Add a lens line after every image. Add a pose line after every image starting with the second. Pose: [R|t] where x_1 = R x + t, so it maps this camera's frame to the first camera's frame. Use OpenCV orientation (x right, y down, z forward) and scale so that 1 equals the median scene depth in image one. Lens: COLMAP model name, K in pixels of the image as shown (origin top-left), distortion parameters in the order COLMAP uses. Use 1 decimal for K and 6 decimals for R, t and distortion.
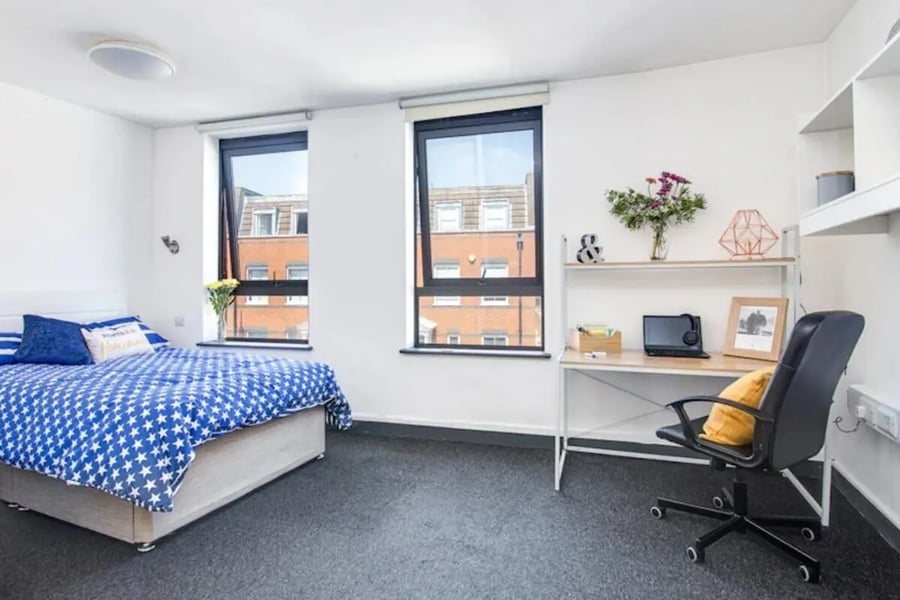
lens RADIAL K [[541.6, 0, 450.0], [0, 541.6, 292.8], [0, 0, 1]] dist [-0.004897, 0.001645]
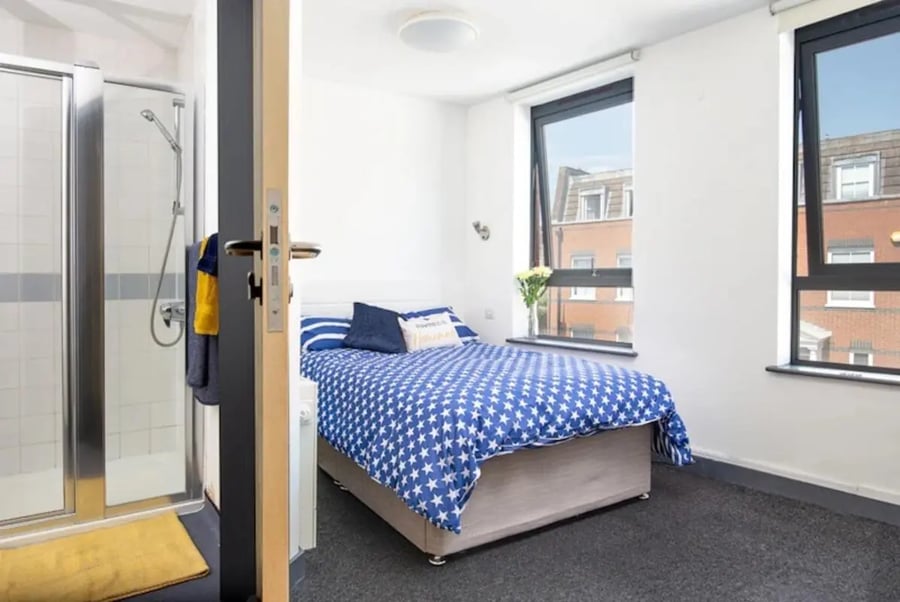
lens RADIAL K [[541.6, 0, 450.0], [0, 541.6, 293.8], [0, 0, 1]] dist [-0.004897, 0.001645]
pose [[0.803459, 0.014714, -0.595178, -0.007484], [-0.011114, 0.999891, 0.009716, 0.010081], [0.595256, -0.001192, 0.803535, 0.219500]]
